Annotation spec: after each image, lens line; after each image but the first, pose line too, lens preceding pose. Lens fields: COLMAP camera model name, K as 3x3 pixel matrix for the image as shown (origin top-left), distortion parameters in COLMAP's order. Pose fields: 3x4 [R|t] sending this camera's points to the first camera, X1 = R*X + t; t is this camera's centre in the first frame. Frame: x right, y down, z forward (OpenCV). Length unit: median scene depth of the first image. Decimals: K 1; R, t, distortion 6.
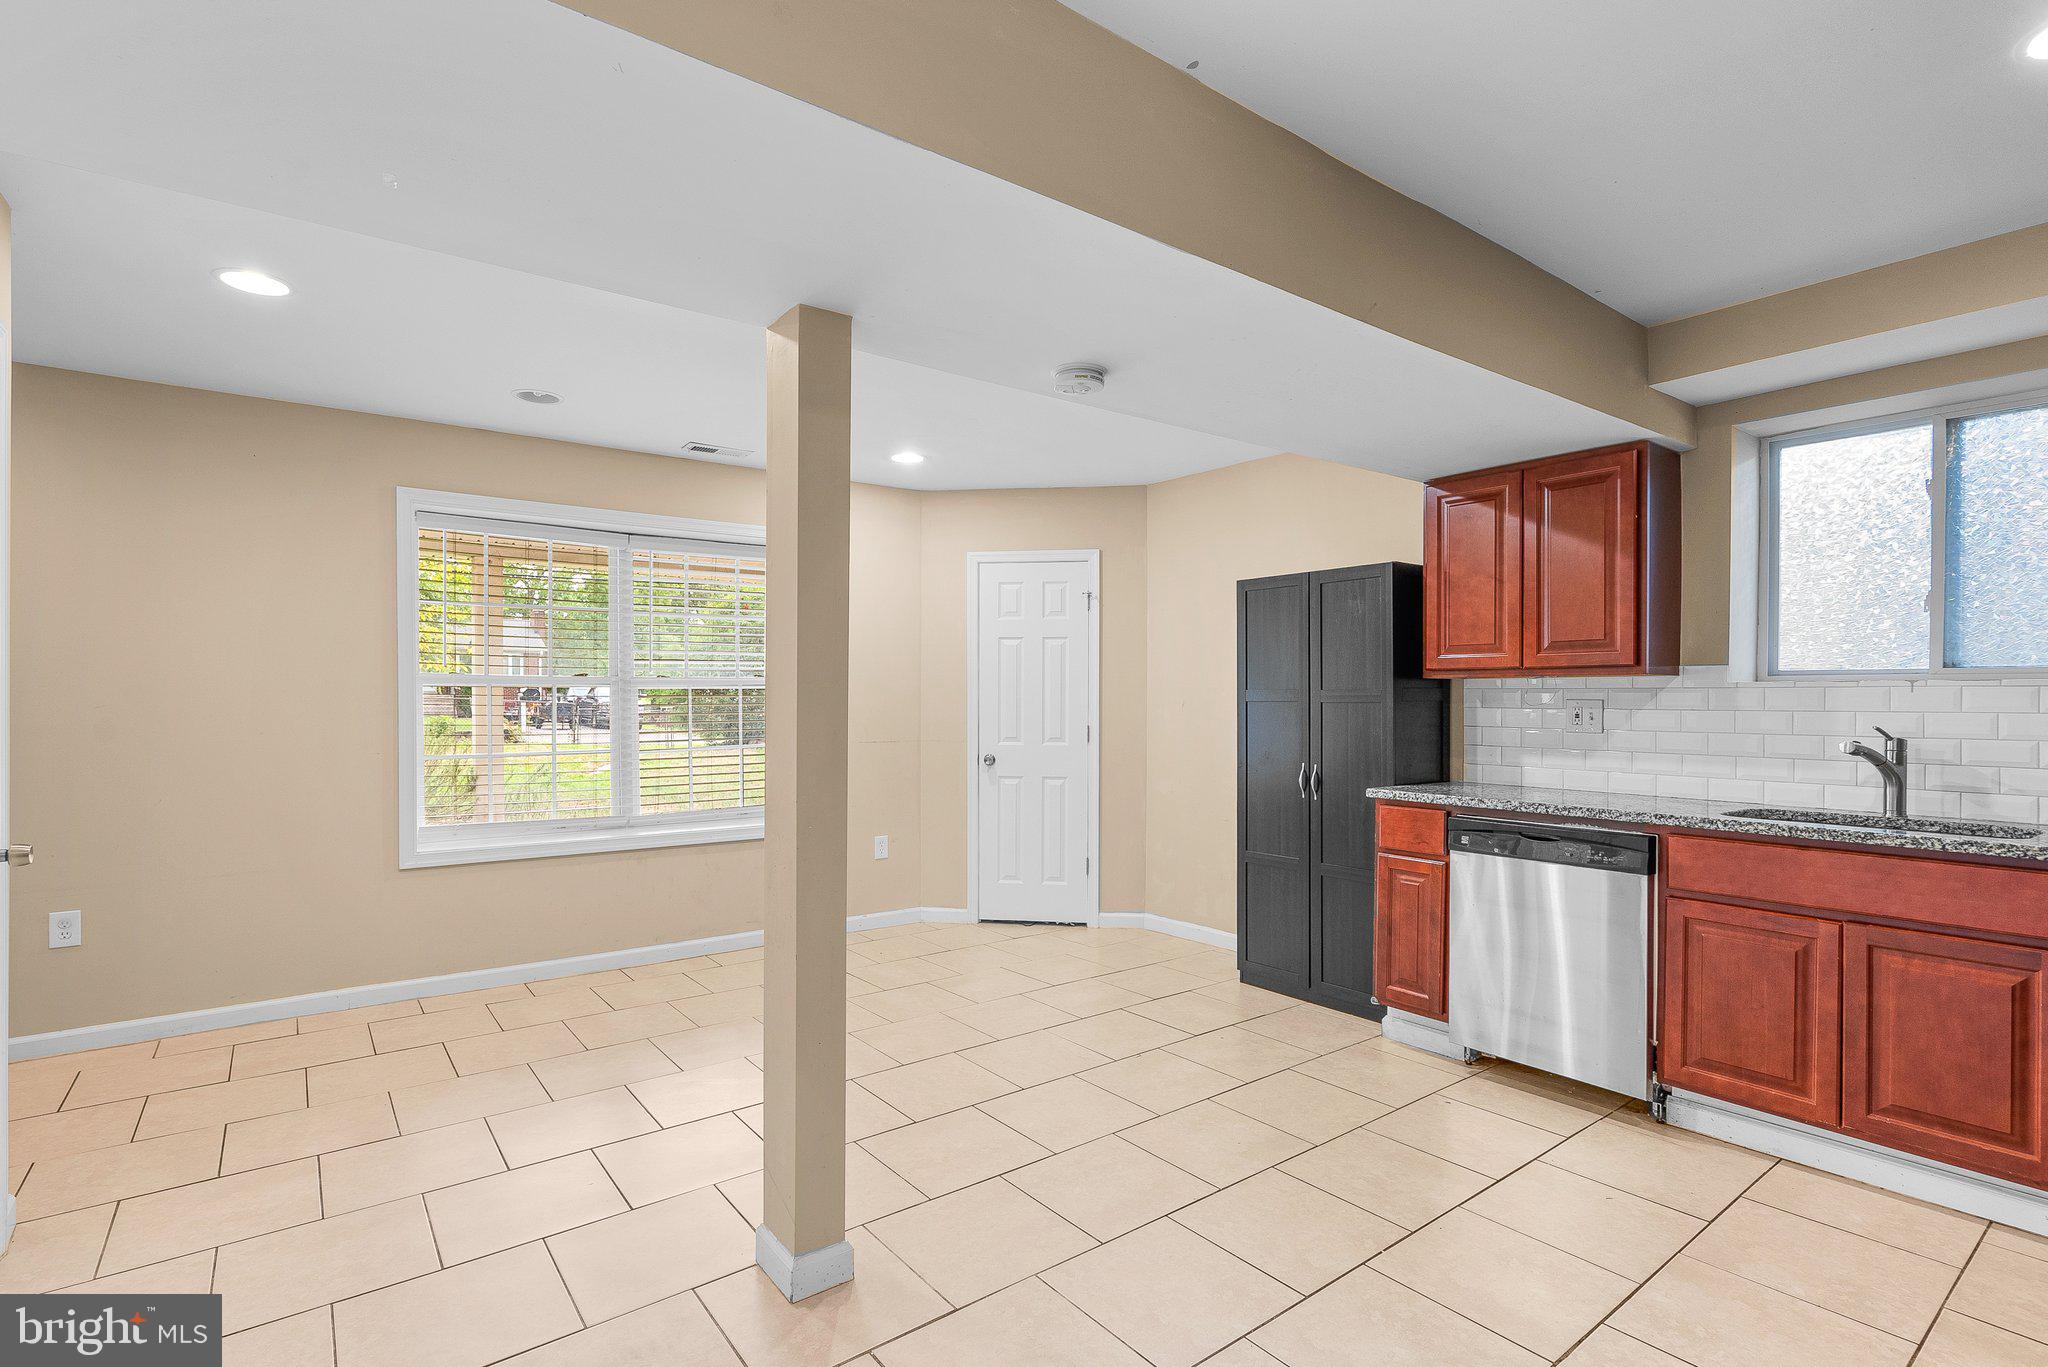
lens RADIAL K [[954.2, 0, 1014.6], [0, 954.2, 704.6], [0, 0, 1]] dist [-0.004755, 0.003461]
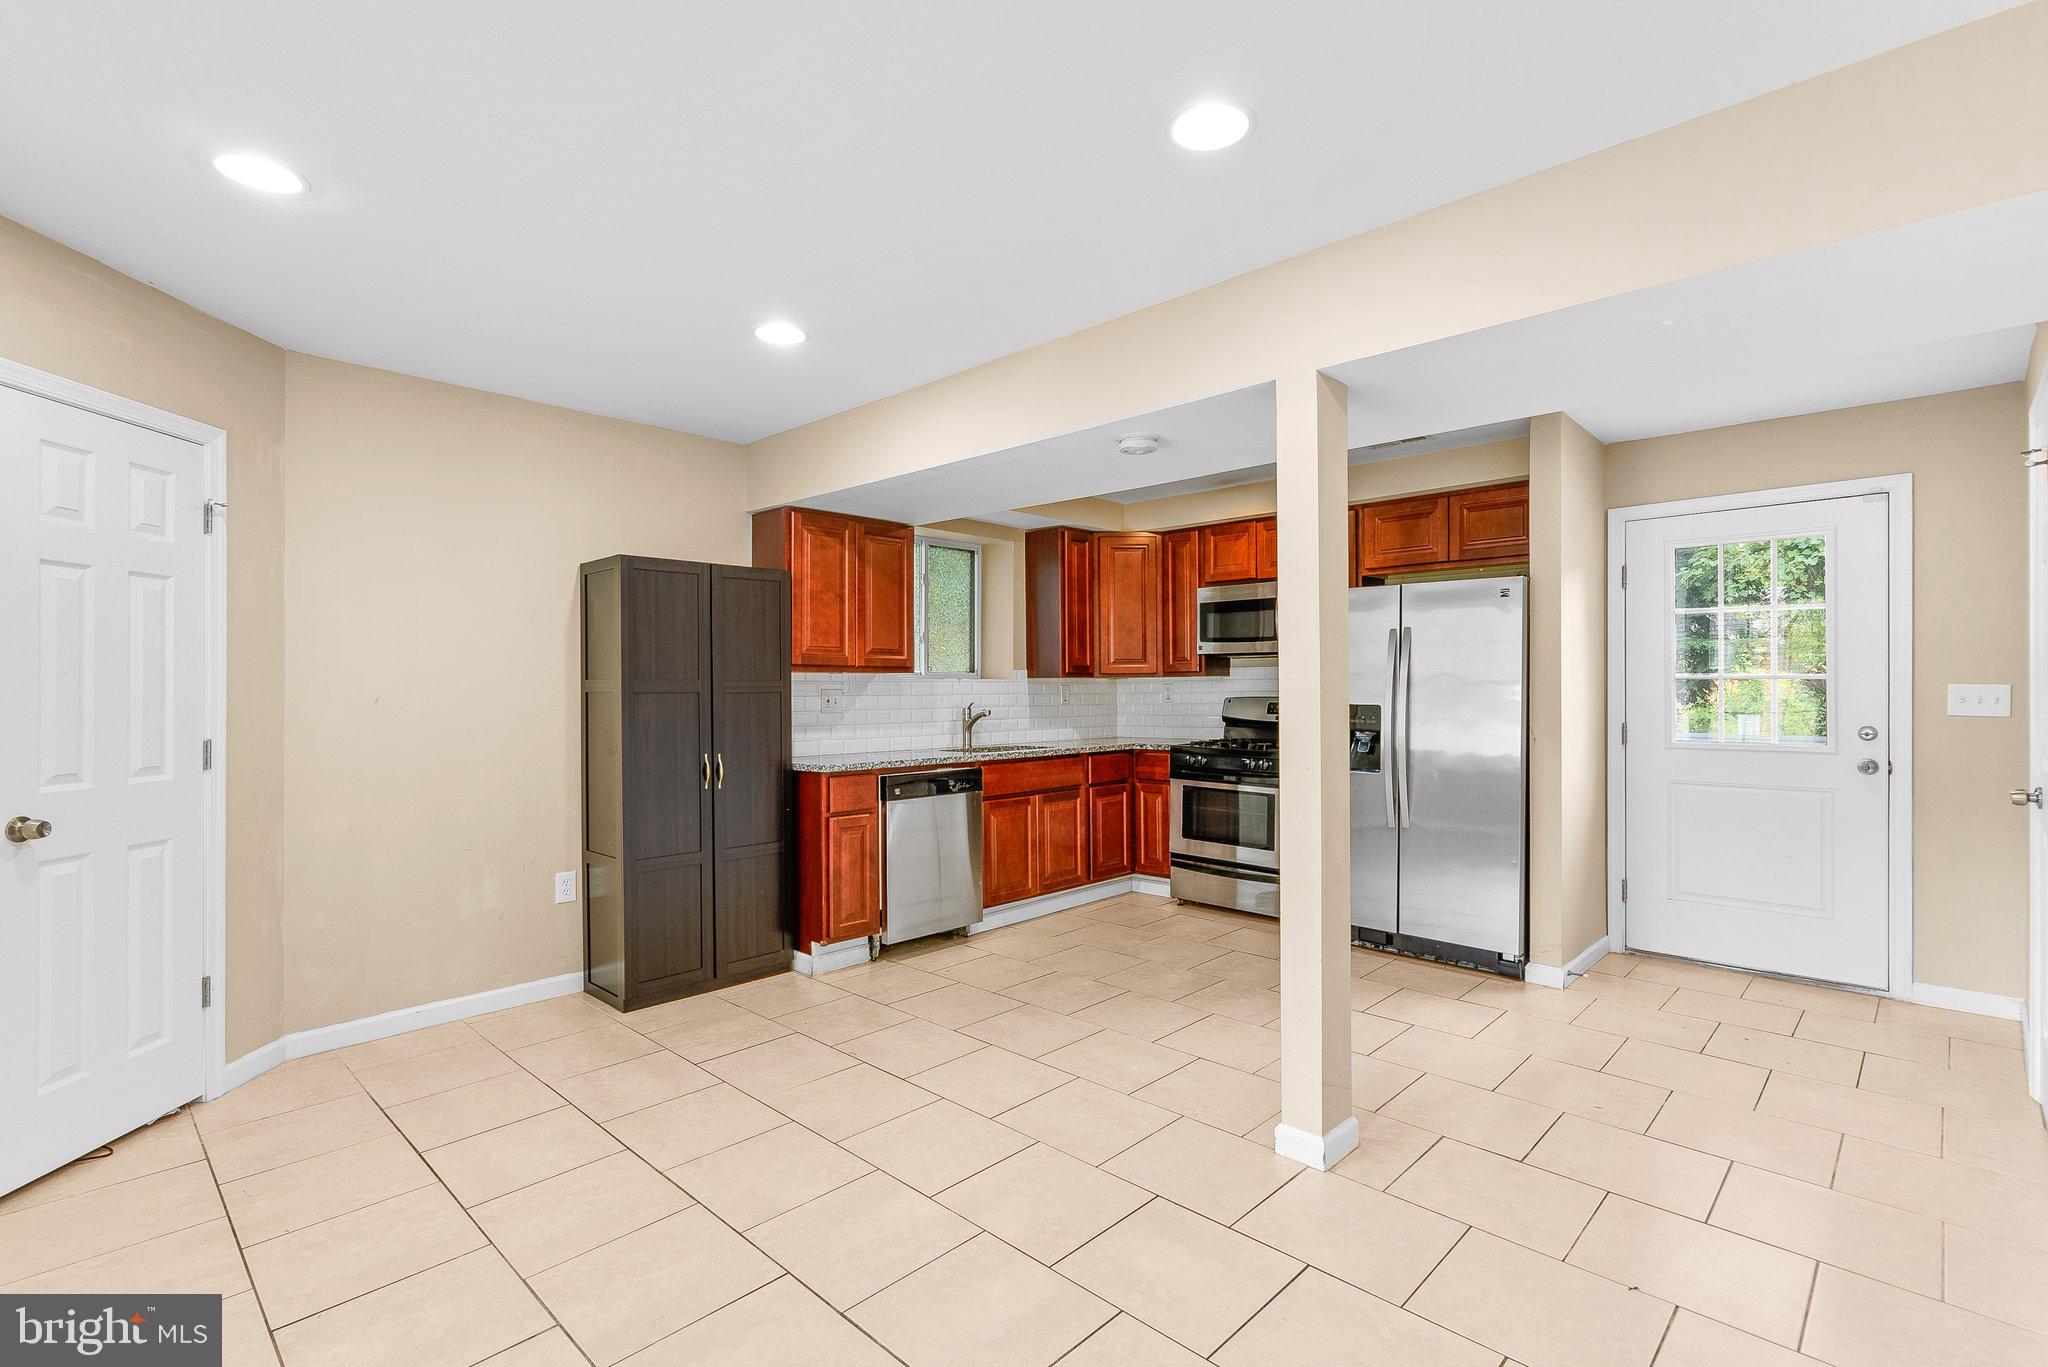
lens RADIAL K [[954.2, 0, 1030.8], [0, 954.2, 685.6], [0, 0, 1]] dist [-0.004755, 0.003461]
pose [[-0.150019, 0.001160, 0.988682, -0.889519], [0.009467, 0.999955, 0.000263, -0.008887], [-0.988638, 0.009399, -0.150023, 0.983545]]
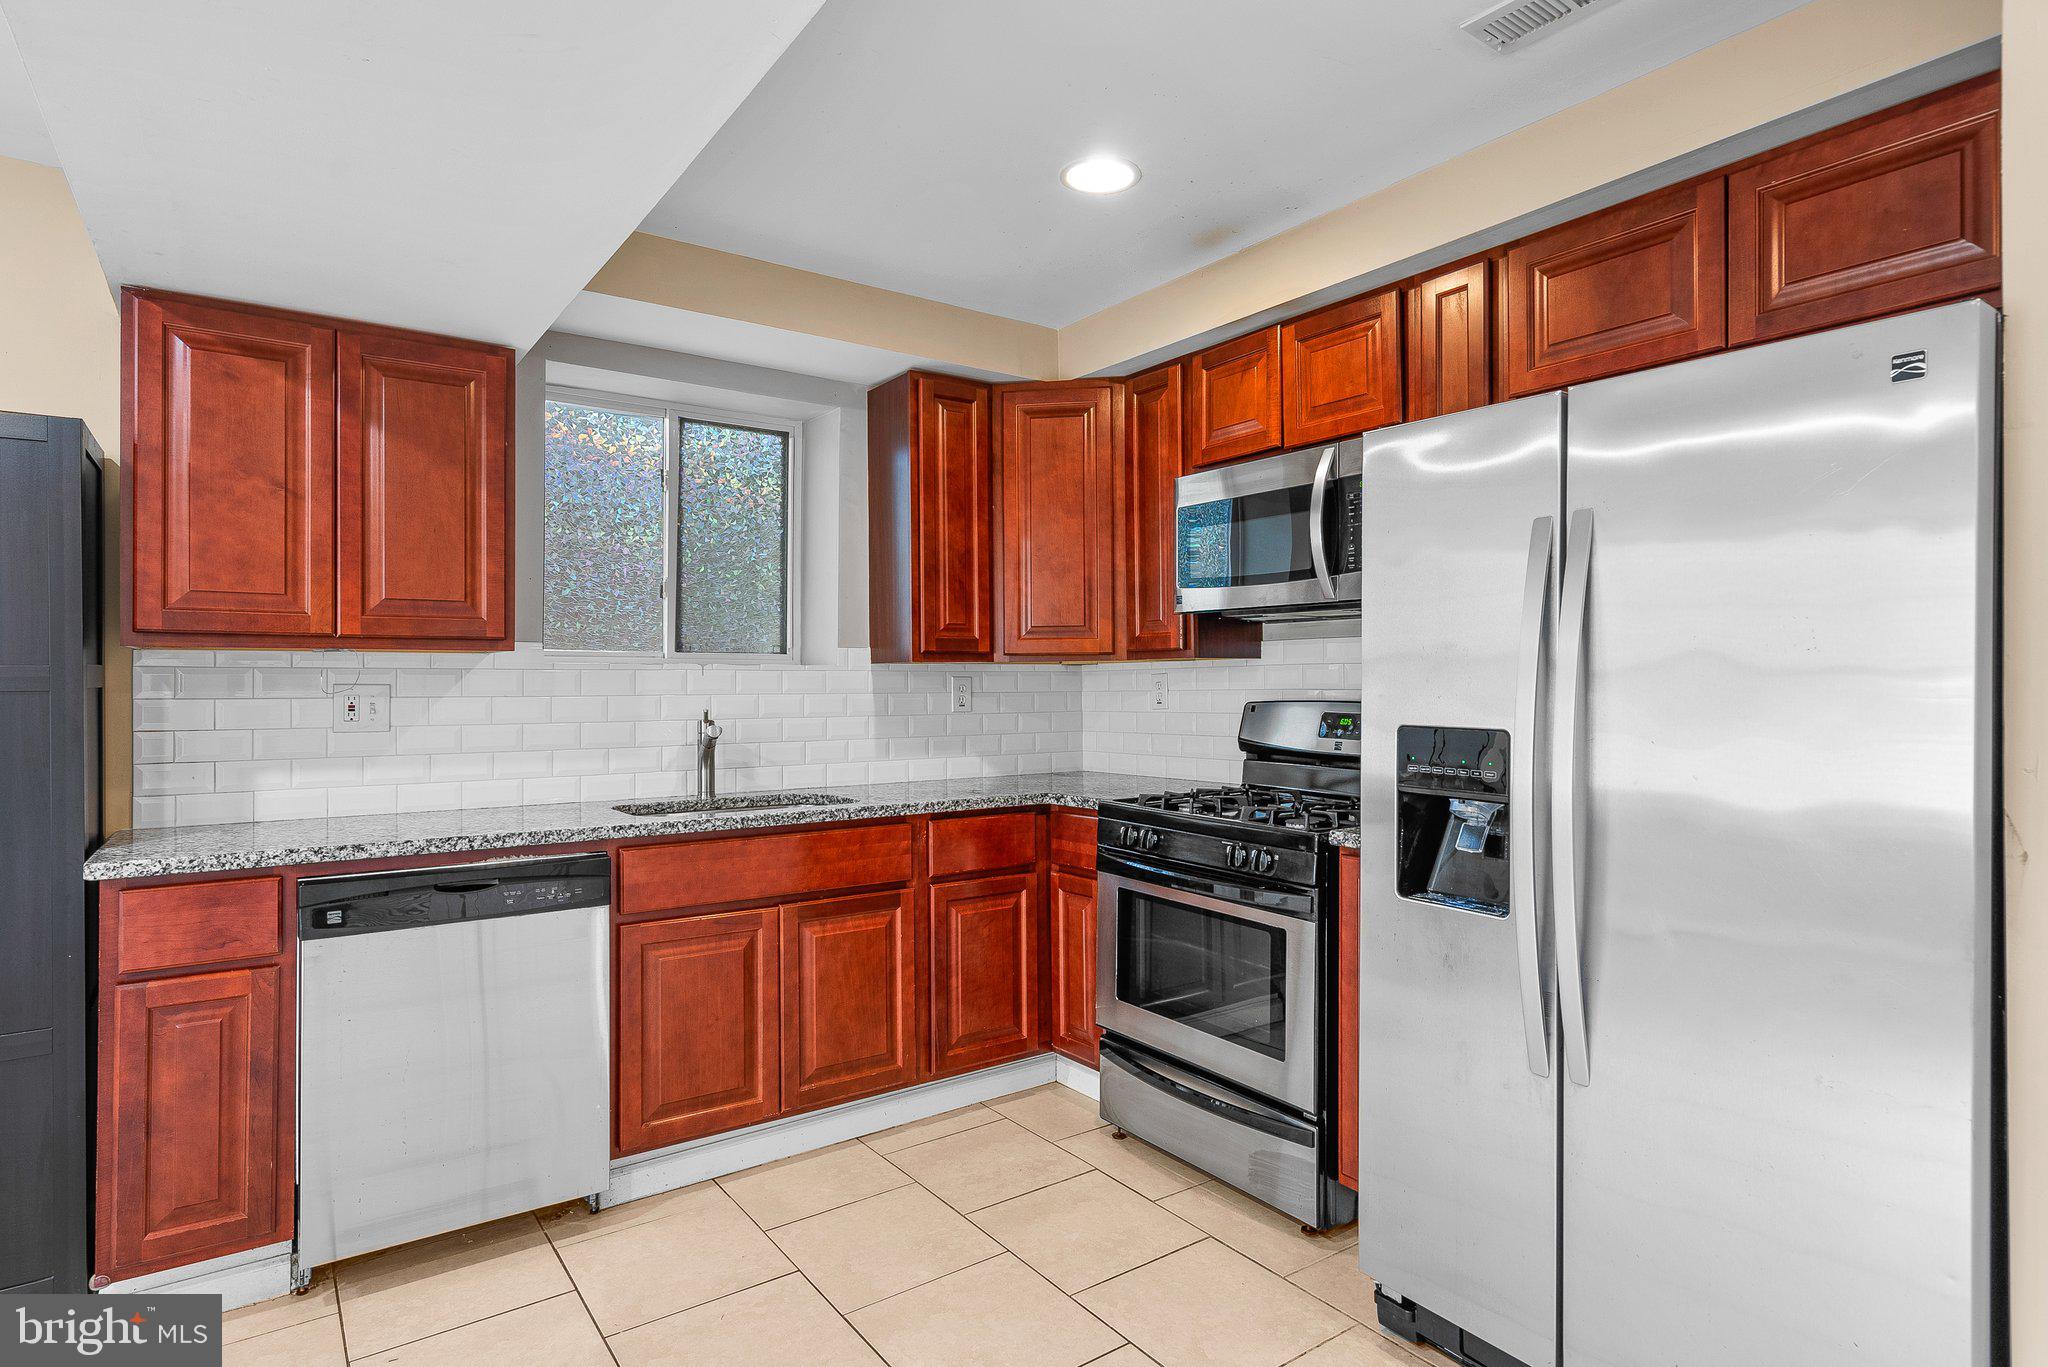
lens RADIAL K [[1098.3, 0, 1026.2], [0, 1098.3, 679.3], [0, 0, 1]] dist [0.005725, 0.000049]
pose [[0.037720, 0.002092, 0.999286, -0.201702], [0.009141, 0.999955, -0.002439, -0.002811], [-0.999247, 0.009226, 0.037699, 0.517377]]
